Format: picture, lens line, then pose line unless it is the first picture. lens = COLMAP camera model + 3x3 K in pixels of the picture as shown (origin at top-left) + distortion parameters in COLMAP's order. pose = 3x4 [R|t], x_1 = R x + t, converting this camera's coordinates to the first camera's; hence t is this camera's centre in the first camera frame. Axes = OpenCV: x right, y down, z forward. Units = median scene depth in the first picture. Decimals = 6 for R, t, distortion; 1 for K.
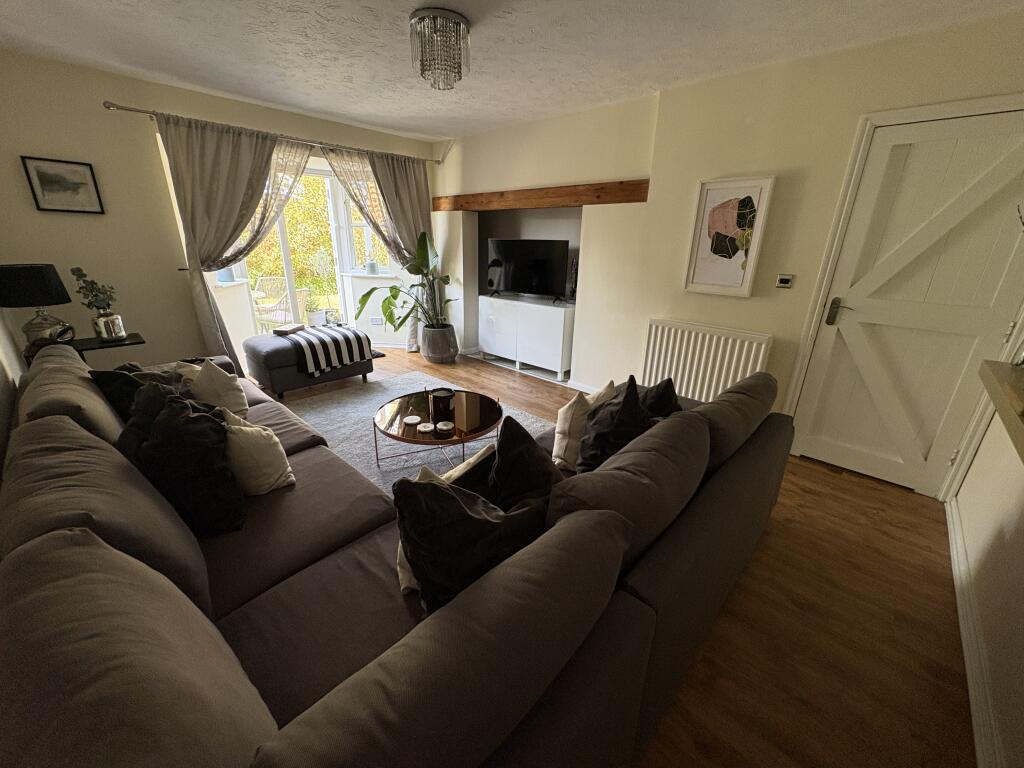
lens RADIAL K [[409.4, 0, 512.8], [0, 409.4, 384.0], [0, 0, 1]] dist [0.000779, 0.000362]
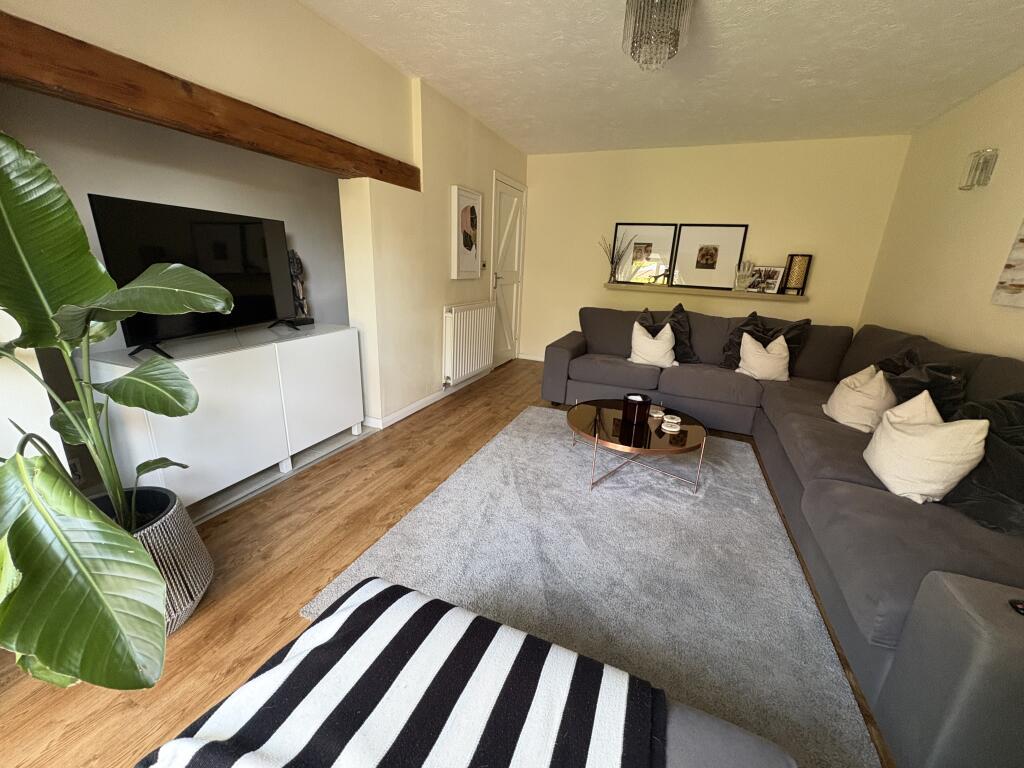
lens RADIAL K [[409.4, 0, 512.8], [0, 409.4, 384.0], [0, 0, 1]] dist [0.000779, 0.000362]
pose [[-0.351466, -0.300819, 0.886555, -0.674276], [0.271177, 0.873663, 0.403950, -0.350577], [-0.896066, 0.382388, -0.225487, 1.098027]]
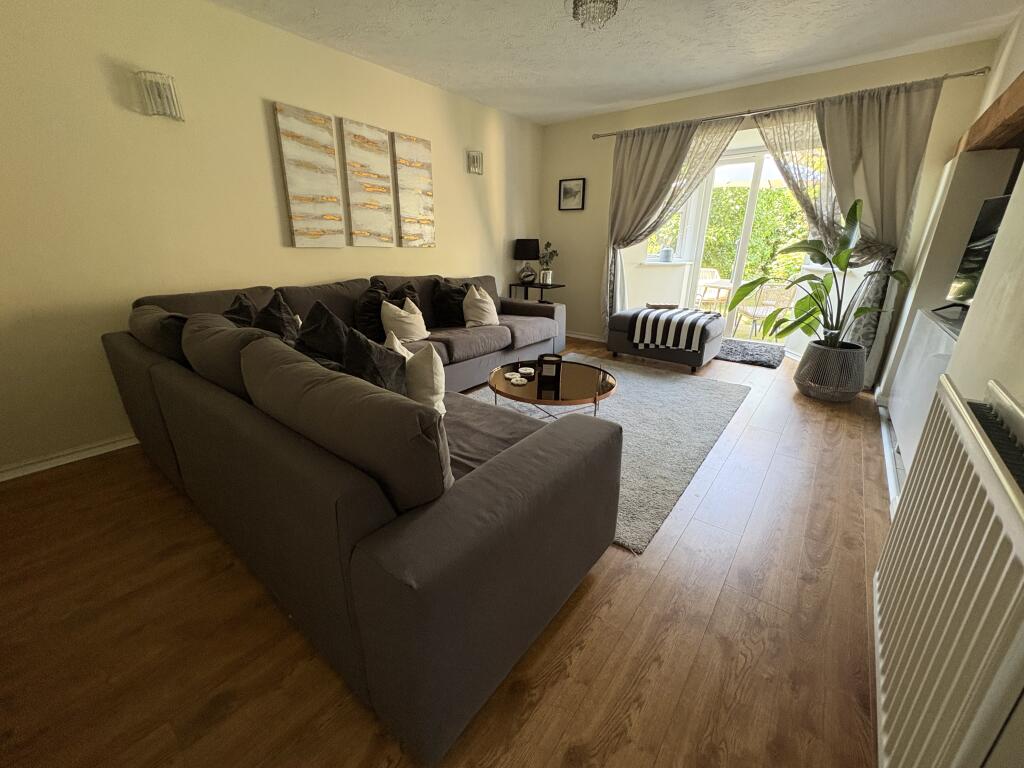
lens RADIAL K [[409.4, 0, 512.8], [0, 409.4, 384.0], [0, 0, 1]] dist [0.000779, 0.000362]
pose [[0.079734, 0.305695, -0.948785, 0.585198], [-0.340591, 0.902887, 0.262284, -0.110835], [0.936824, 0.302235, 0.176108, 0.573987]]
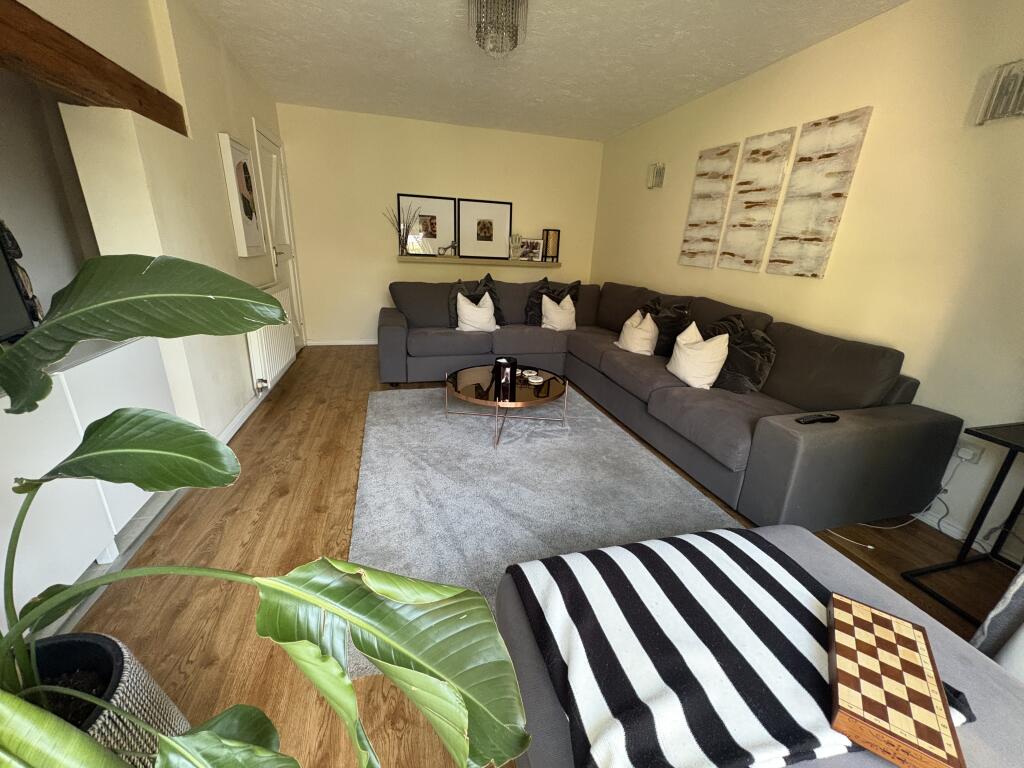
lens RADIAL K [[409.4, 0, 512.8], [0, 409.4, 384.0], [0, 0, 1]] dist [0.000779, 0.000362]
pose [[-0.849492, -0.224300, 0.477549, -0.532532], [0.121250, 0.797910, 0.590456, -0.419302], [-0.513480, 0.559490, -0.650622, 1.294561]]
